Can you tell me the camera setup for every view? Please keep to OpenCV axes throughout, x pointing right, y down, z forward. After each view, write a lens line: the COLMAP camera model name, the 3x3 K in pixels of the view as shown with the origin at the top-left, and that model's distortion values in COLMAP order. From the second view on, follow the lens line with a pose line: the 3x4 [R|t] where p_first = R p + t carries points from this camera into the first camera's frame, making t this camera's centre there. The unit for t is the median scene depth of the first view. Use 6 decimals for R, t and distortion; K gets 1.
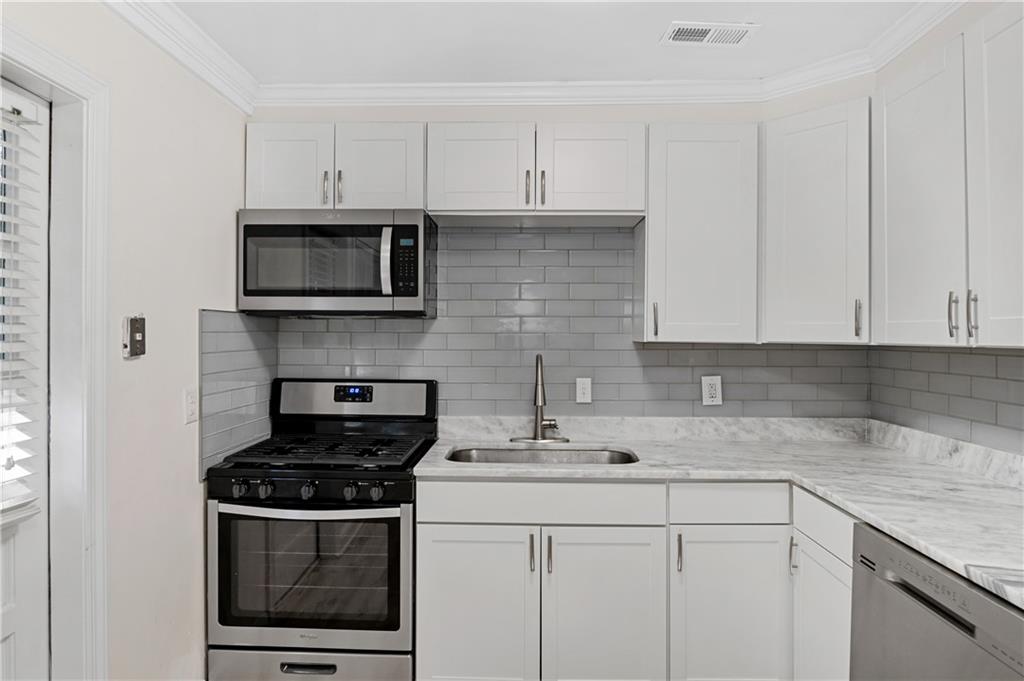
lens RADIAL K [[602.8, 0, 509.8], [0, 602.8, 331.1], [0, 0, 1]] dist [-0.008305, 0.000376]
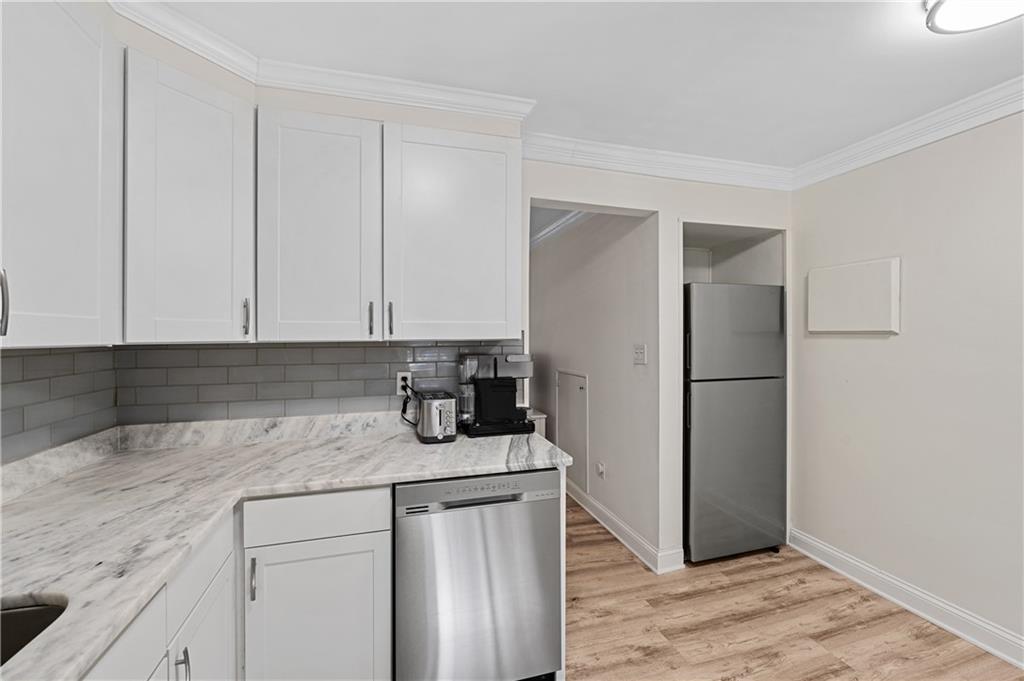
lens RADIAL K [[429.1, 0, 510.7], [0, 429.1, 332.9], [0, 0, 1]] dist [-0.001285, -0.000508]
pose [[-0.302214, -0.001092, 0.953240, -0.236430], [-0.001985, 0.999998, 0.000516, 0.003815], [-0.953238, -0.001736, -0.302215, 0.754266]]
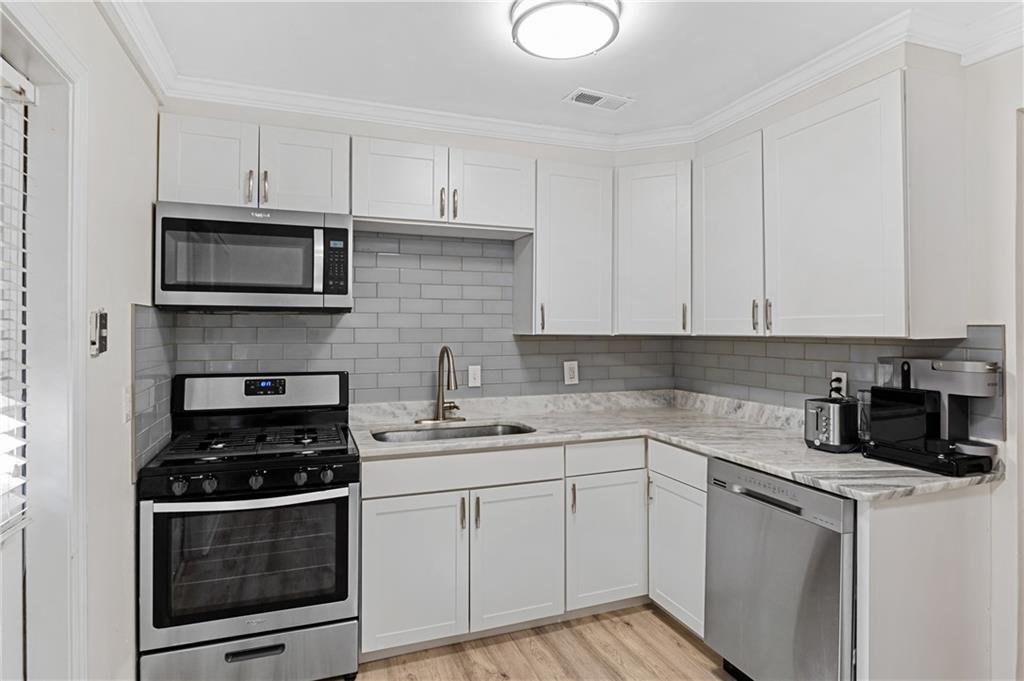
lens RADIAL K [[560.5, 0, 511.3], [0, 560.5, 324.5], [0, 0, 1]] dist [-0.007321, 0.000638]
pose [[0.925403, -0.000387, 0.378984, -0.275274], [0.001038, 0.999998, -0.001511, -0.001361], [-0.378983, 0.001792, 0.925402, -0.053446]]
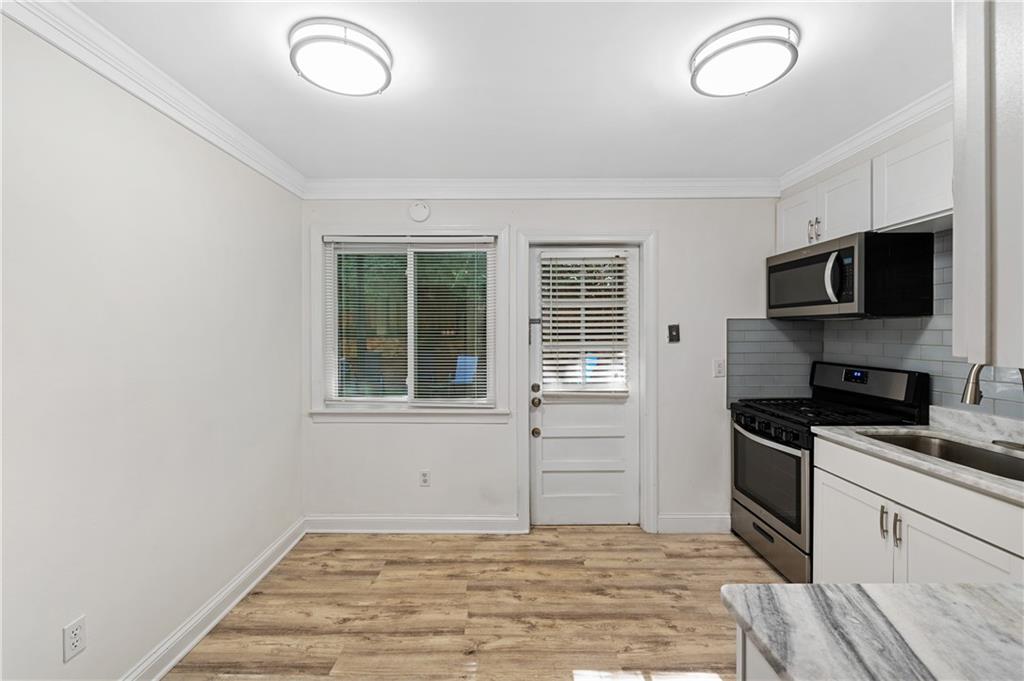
lens RADIAL K [[427.2, 0, 512.3], [0, 427.2, 342.0], [0, 0, 1]] dist [-0.000566, 0.000061]
pose [[0.037535, 0.021389, -0.999066, 0.765577], [0.009457, 0.999719, 0.021758, 0.000923], [0.999251, -0.010264, 0.037323, 0.250124]]
